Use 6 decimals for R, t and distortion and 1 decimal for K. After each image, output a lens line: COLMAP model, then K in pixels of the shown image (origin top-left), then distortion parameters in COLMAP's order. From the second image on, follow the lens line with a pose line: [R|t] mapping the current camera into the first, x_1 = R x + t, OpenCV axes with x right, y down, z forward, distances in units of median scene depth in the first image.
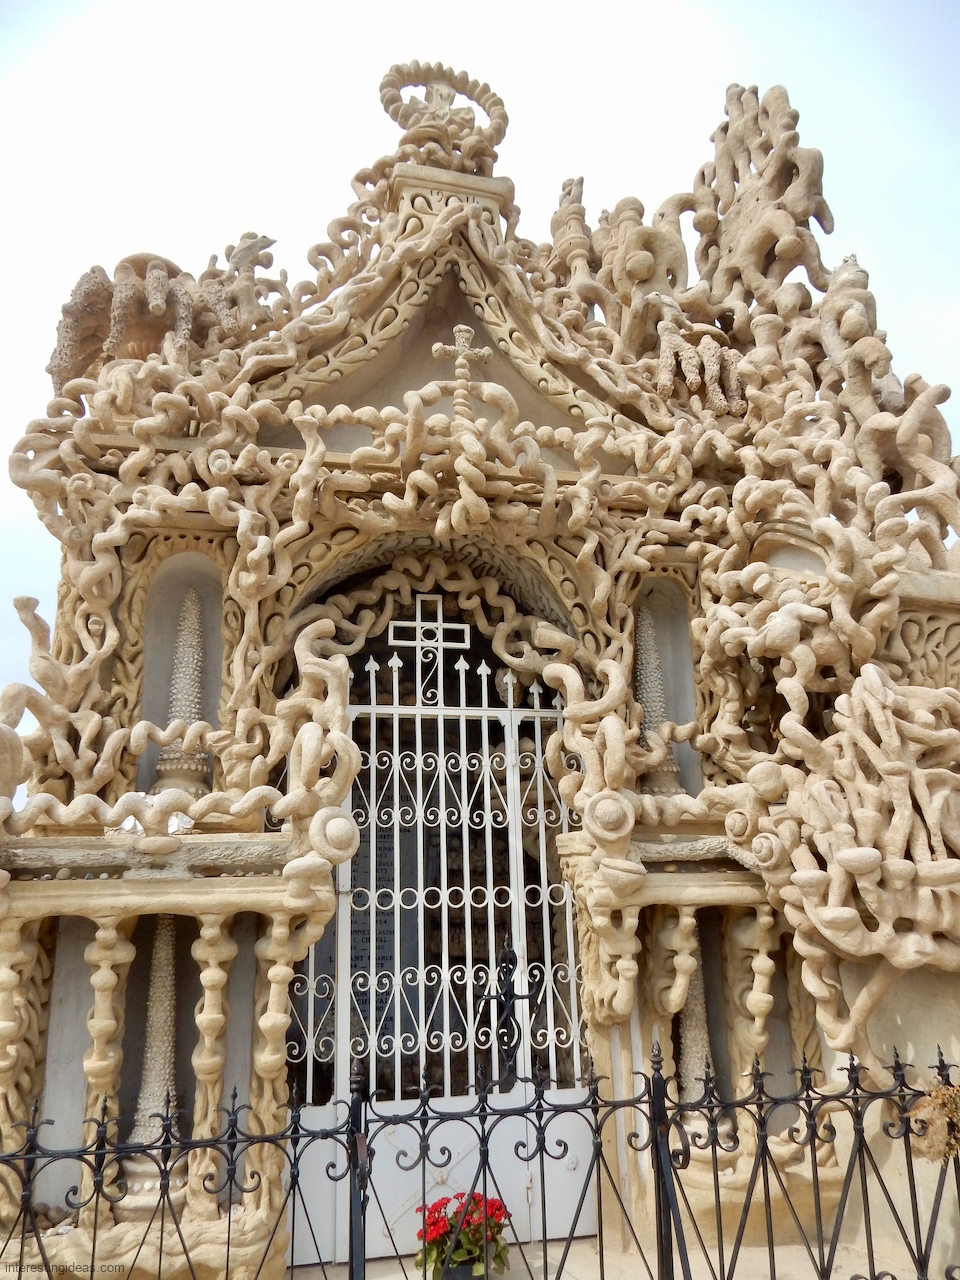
lens RADIAL K [[922.2, 0, 474.8], [0, 922.2, 632.4], [0, 0, 1]] dist [0.013599, -0.024111]
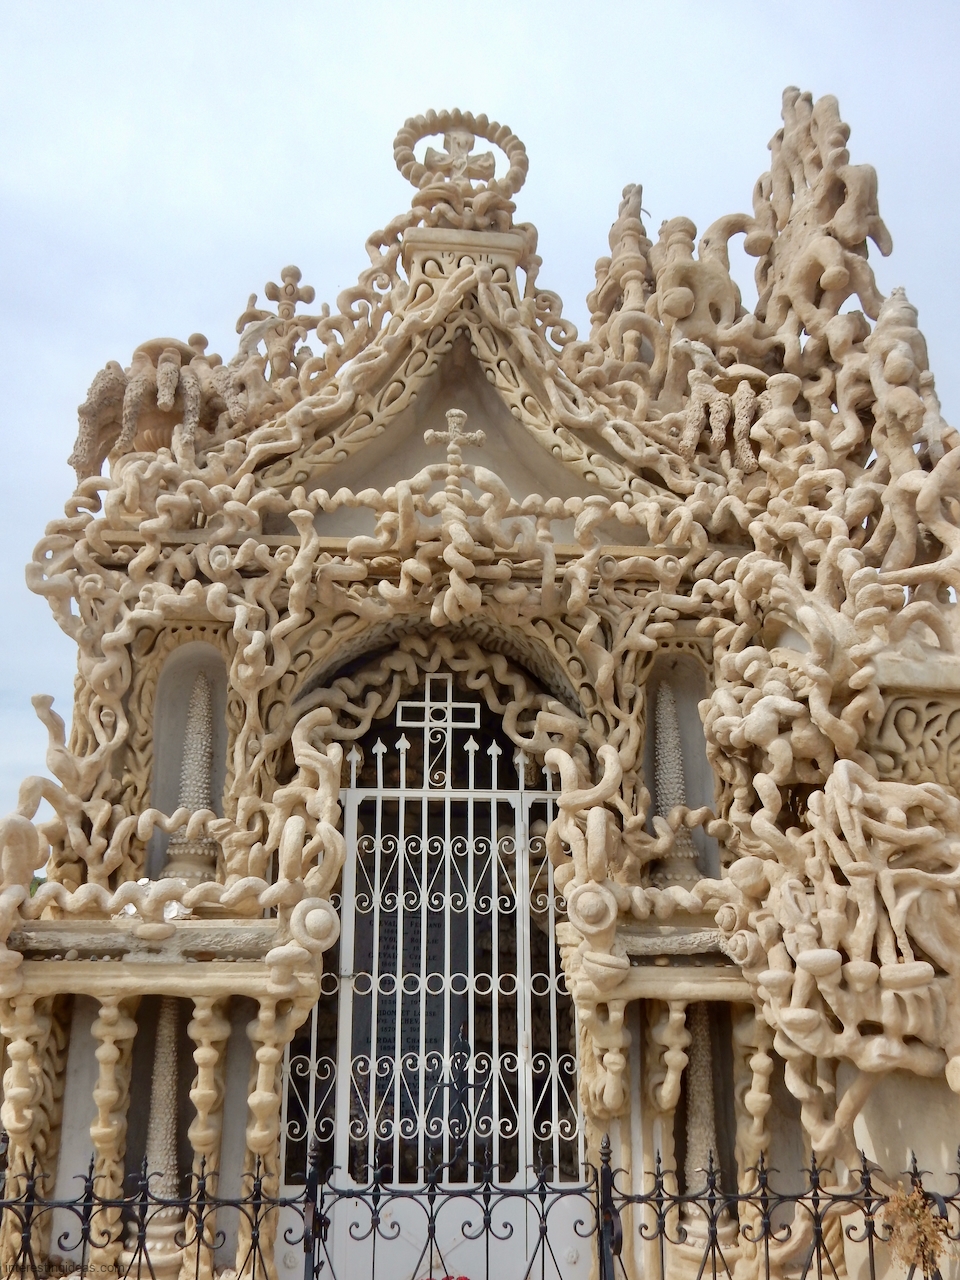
lens RADIAL K [[1114.1, 0, 472.4], [0, 1114.1, 645.5], [0, 0, 1]] dist [0.010780, -0.037317]
pose [[0.988965, -0.017127, -0.147158, 0.177215], [0.017137, 0.999852, -0.001197, -0.075498], [0.147157, -0.001338, 0.989112, -0.183886]]
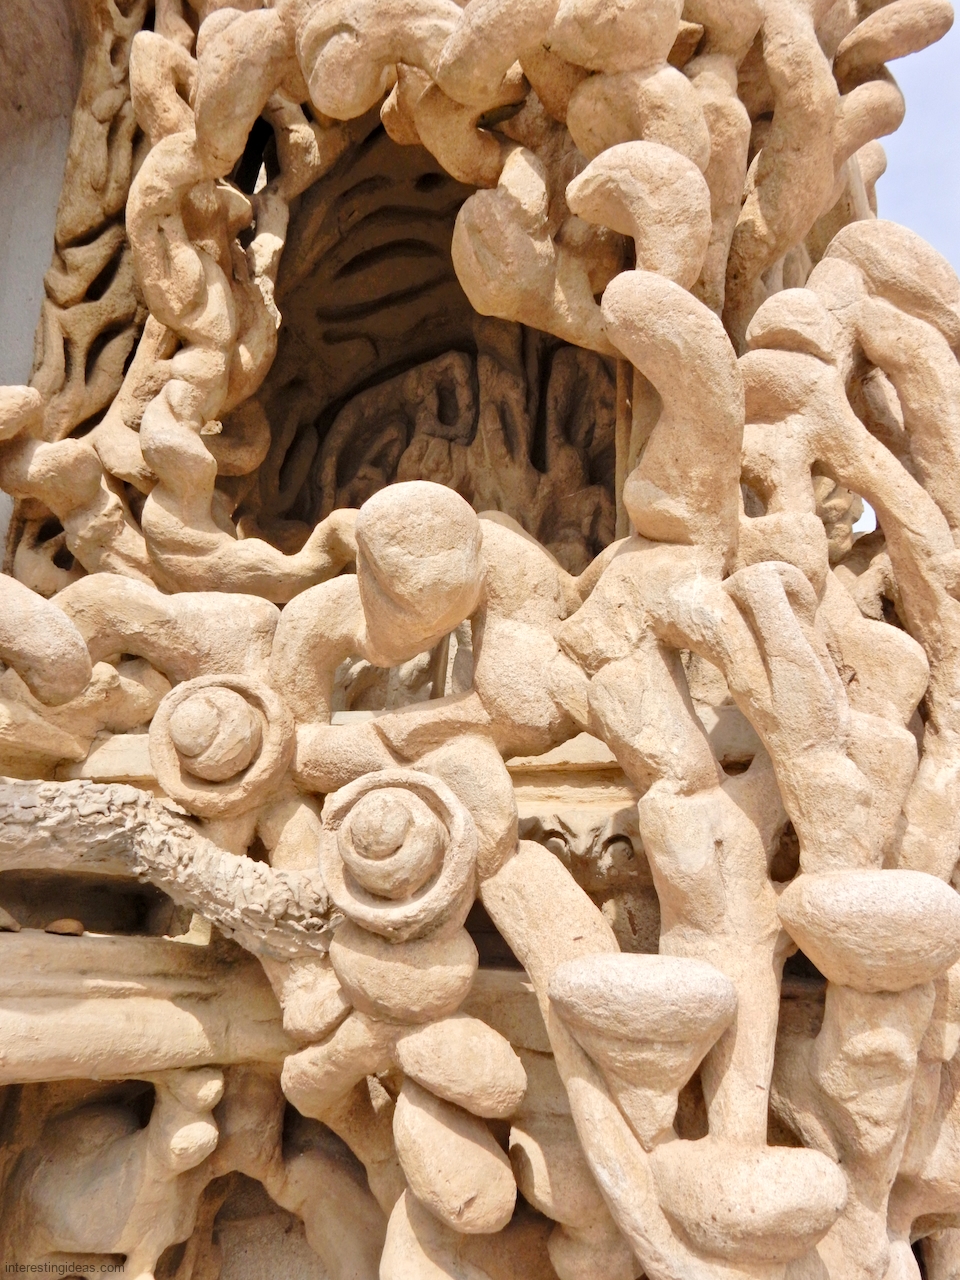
lens RADIAL K [[1114.1, 0, 459.0], [0, 1114.1, 653.3], [0, 0, 1]] dist [0.010780, -0.037317]
pose [[0.693344, 0.231609, 0.682372, 0.118736], [-0.236139, 0.967680, -0.088511, 0.178759], [-0.680818, -0.099766, 0.725627, 0.683535]]
